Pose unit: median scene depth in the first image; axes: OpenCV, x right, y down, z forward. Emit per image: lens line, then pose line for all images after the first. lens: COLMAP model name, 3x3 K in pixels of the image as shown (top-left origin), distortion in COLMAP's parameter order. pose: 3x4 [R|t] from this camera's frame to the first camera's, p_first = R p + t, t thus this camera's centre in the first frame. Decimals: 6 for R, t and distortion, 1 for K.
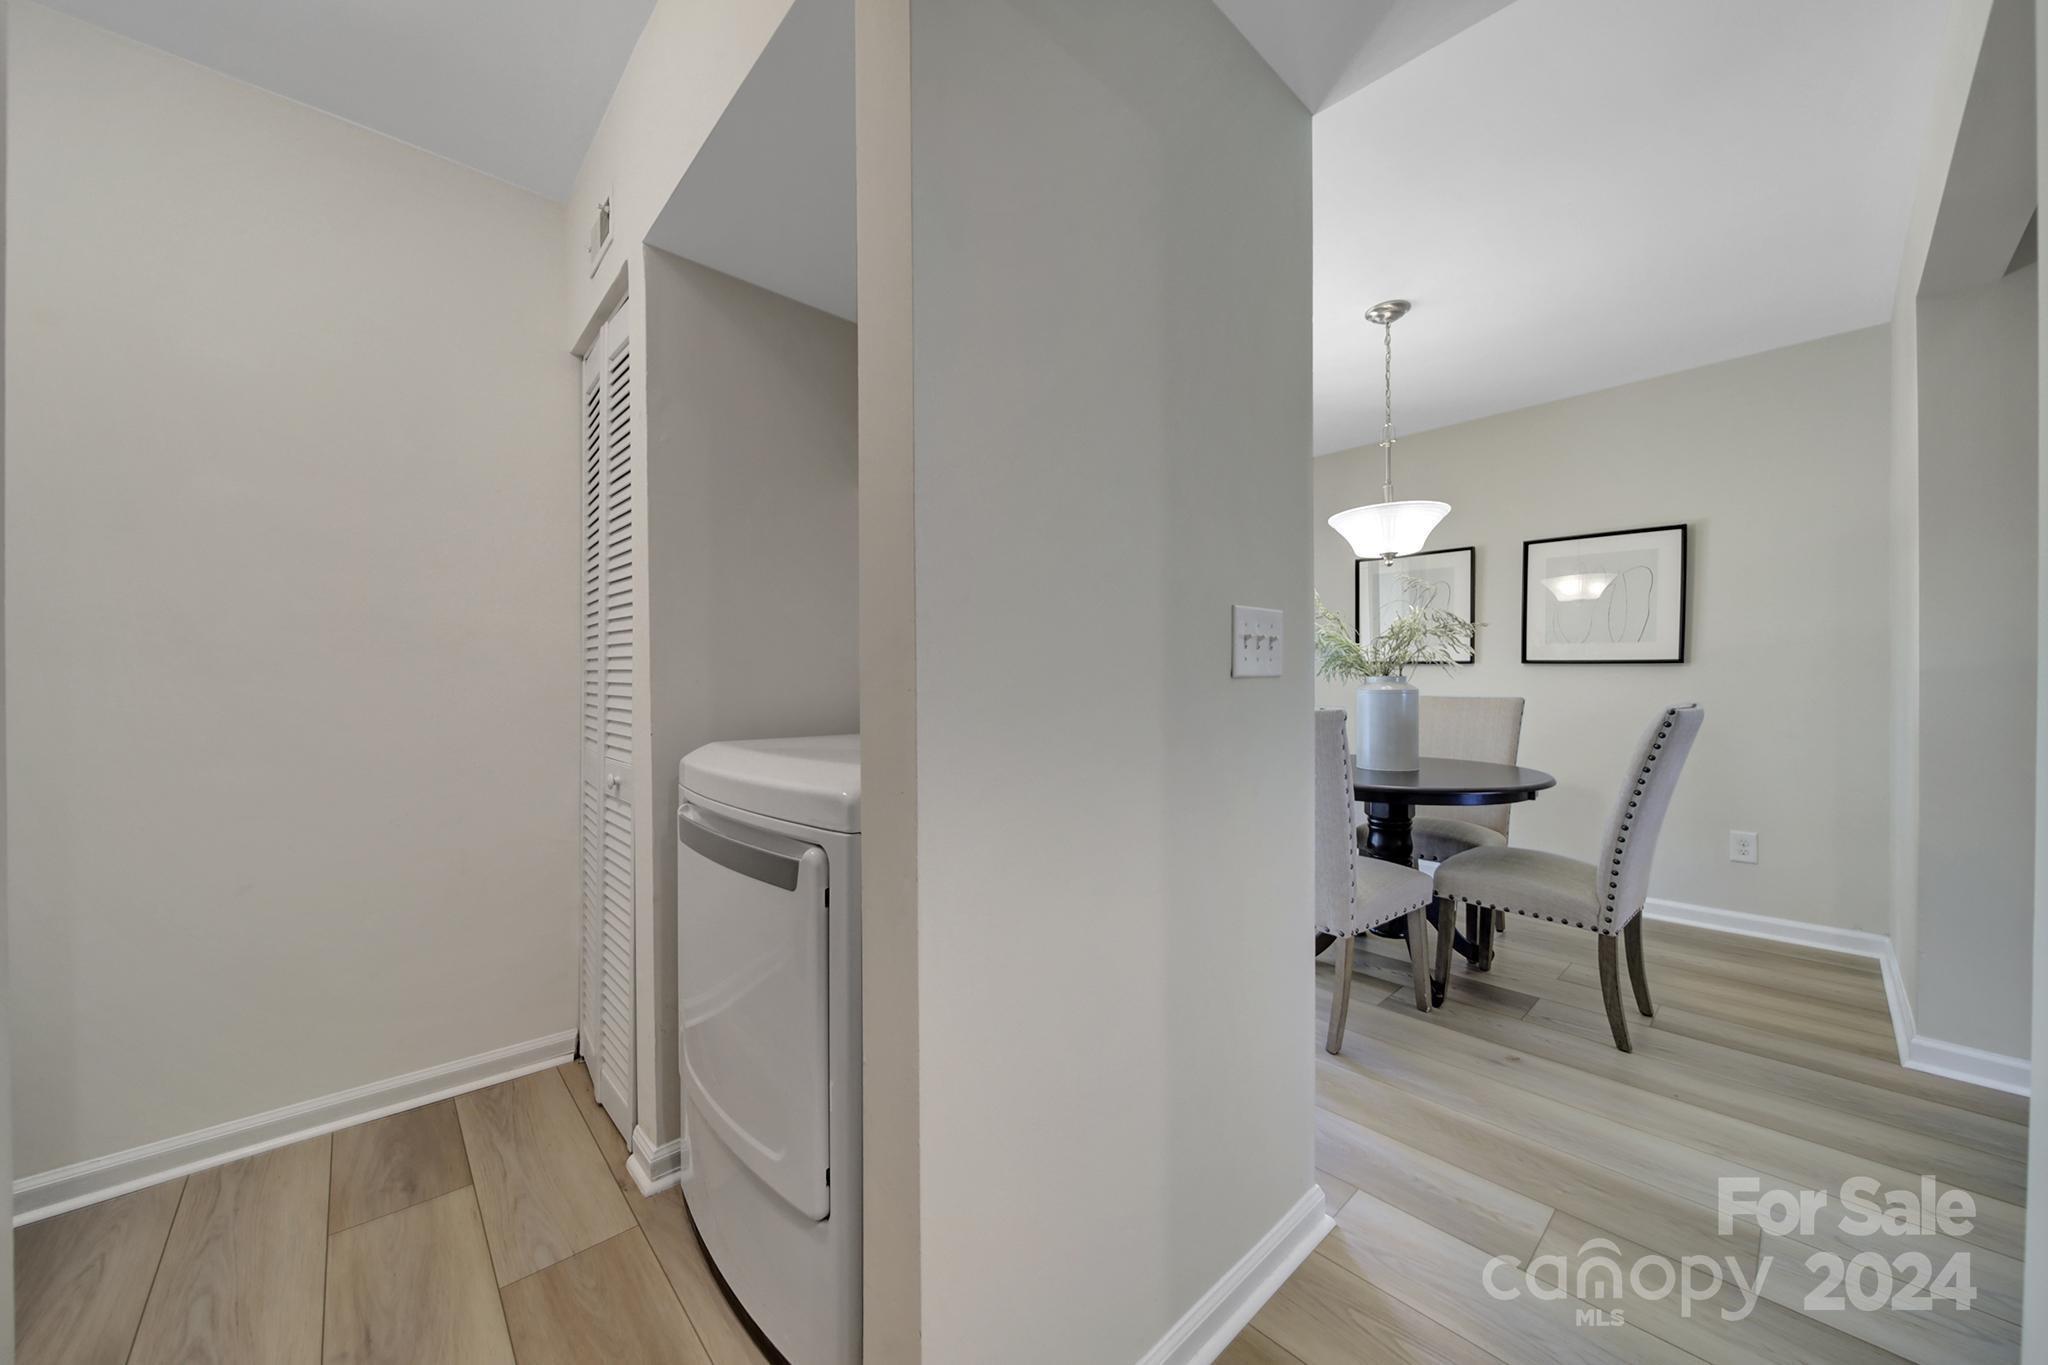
lens RADIAL K [[732.1, 0, 1045.4], [0, 732.1, 681.8], [0, 0, 1]] dist [-0.004481, -0.001396]
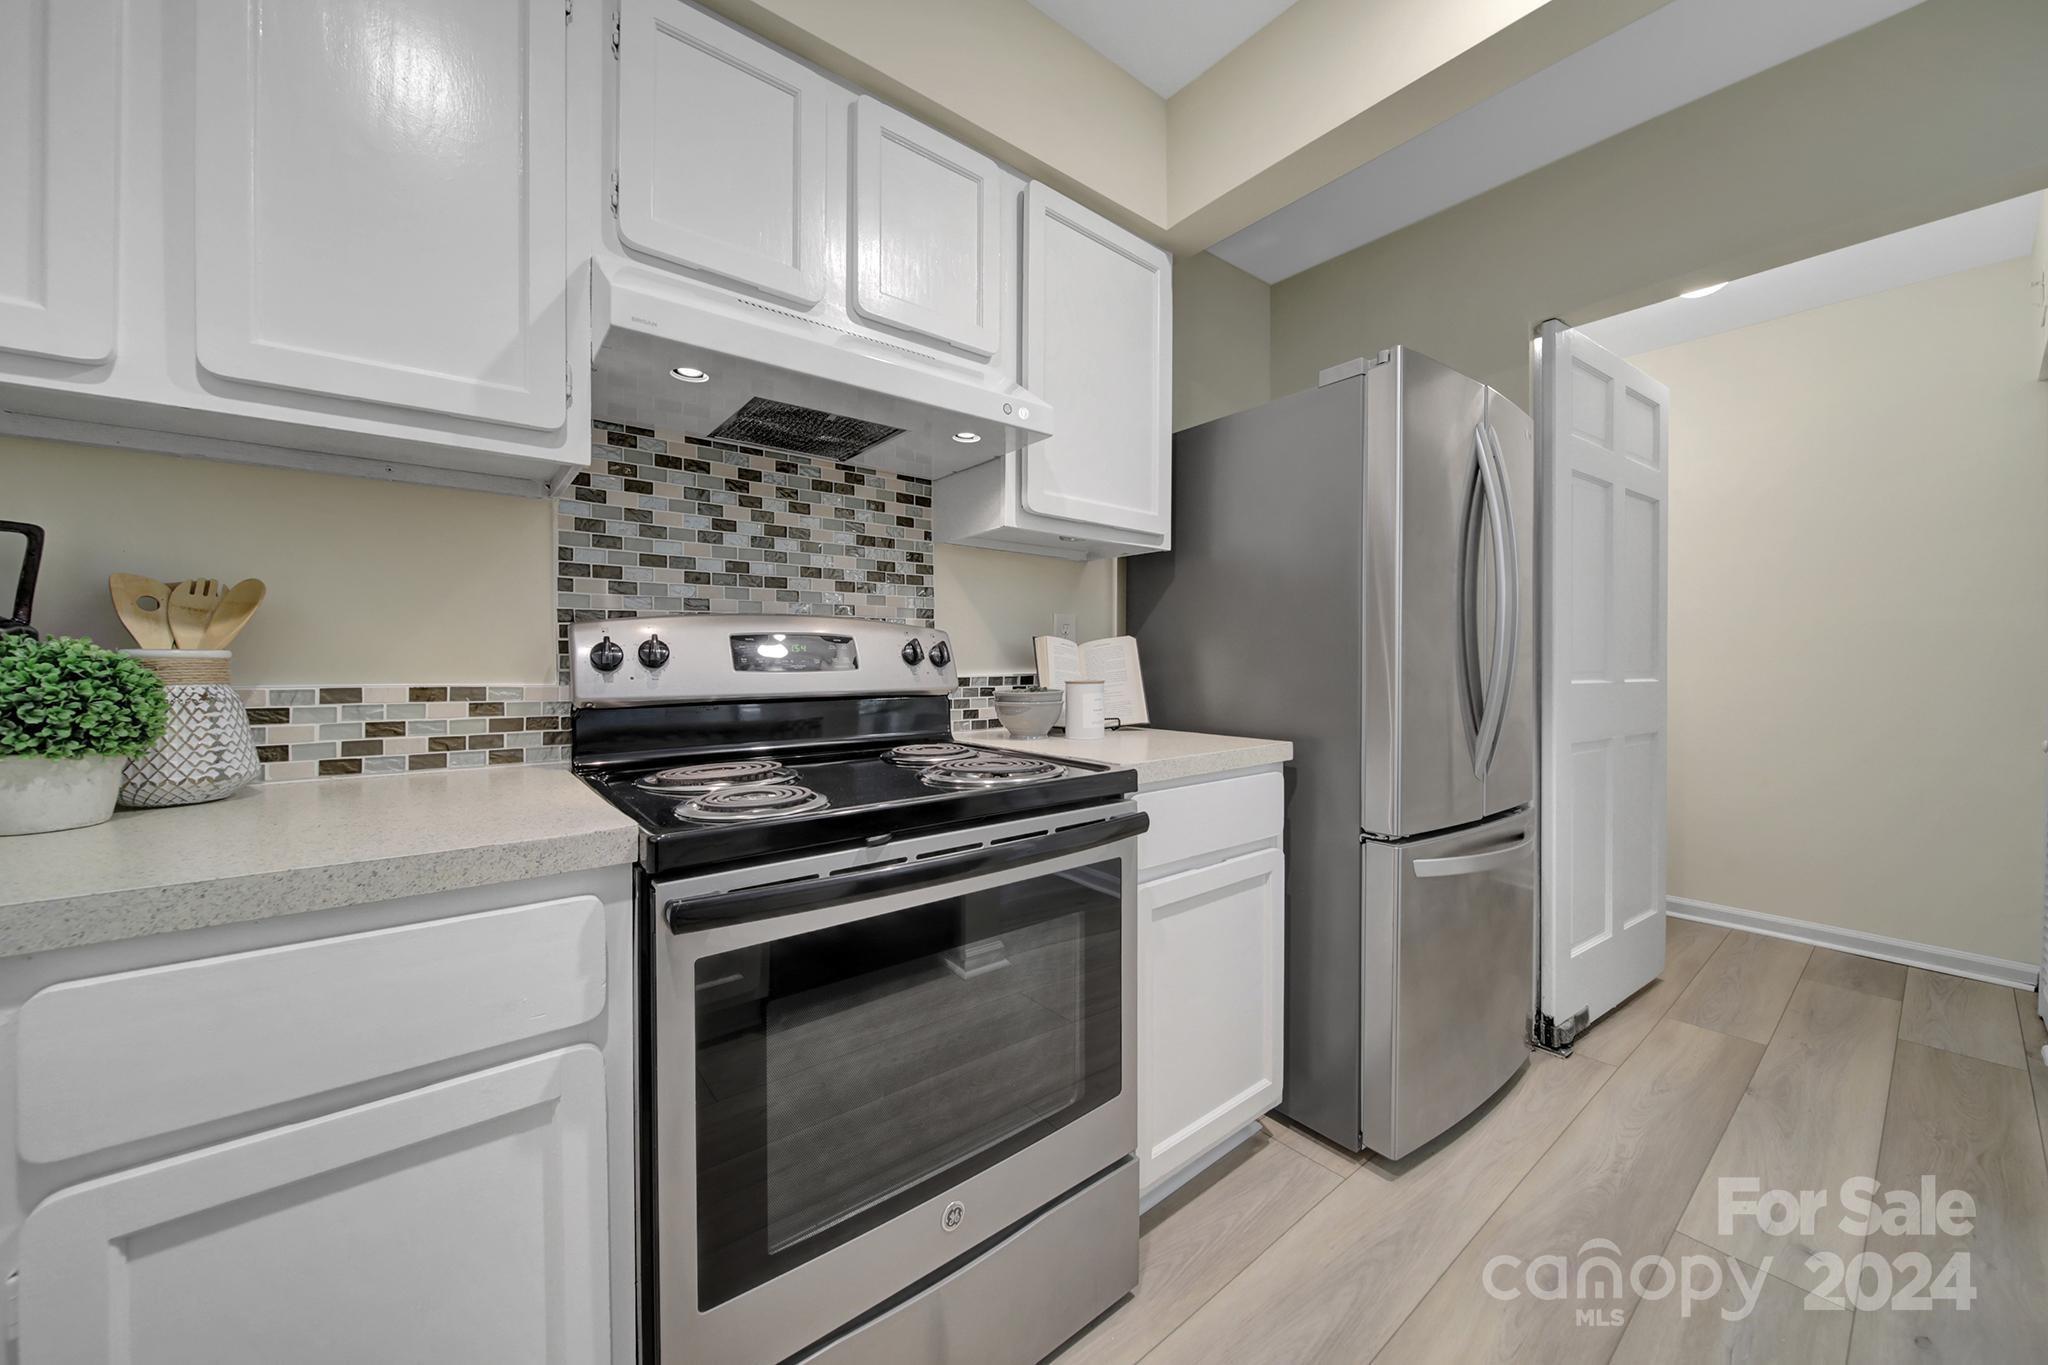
lens RADIAL K [[732.1, 0, 1010.7], [0, 732.1, 659.3], [0, 0, 1]] dist [-0.004481, -0.001396]
pose [[-0.097068, -0.003909, -0.995270, 0.422364], [-0.003577, 0.999987, -0.003578, 0.001947], [0.995271, 0.003213, -0.097081, -0.328313]]
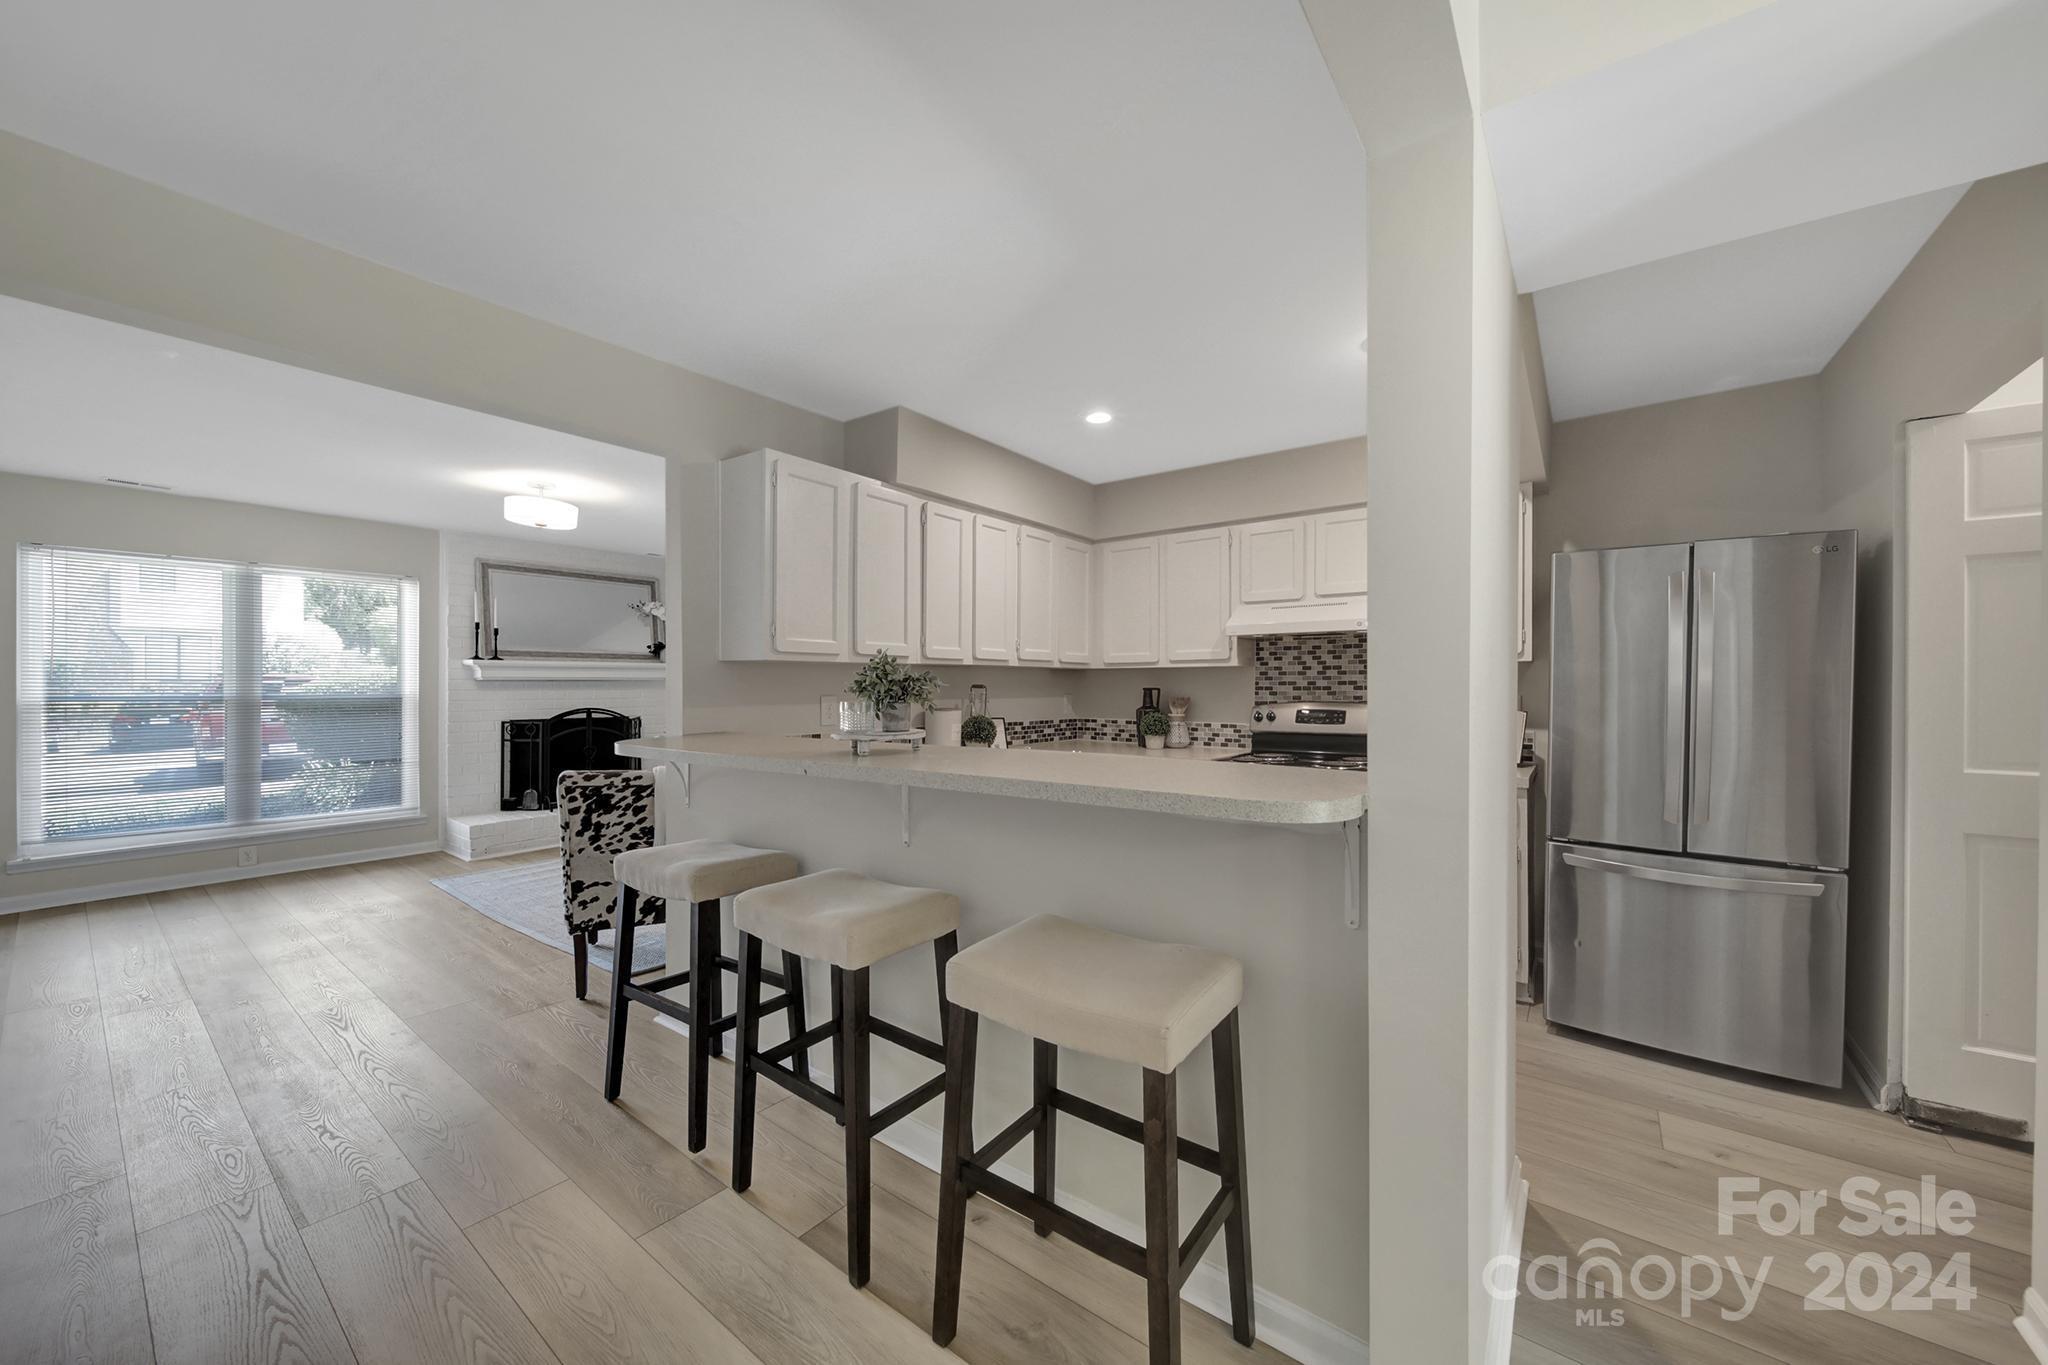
lens RADIAL K [[732.1, 0, 1038.1], [0, 732.1, 696.1], [0, 0, 1]] dist [-0.004481, -0.001396]
pose [[-0.985839, 0.007532, -0.167525, 0.631089], [0.004171, 0.999783, 0.020404, -0.061742], [0.167642, 0.019416, -0.985657, 0.567559]]
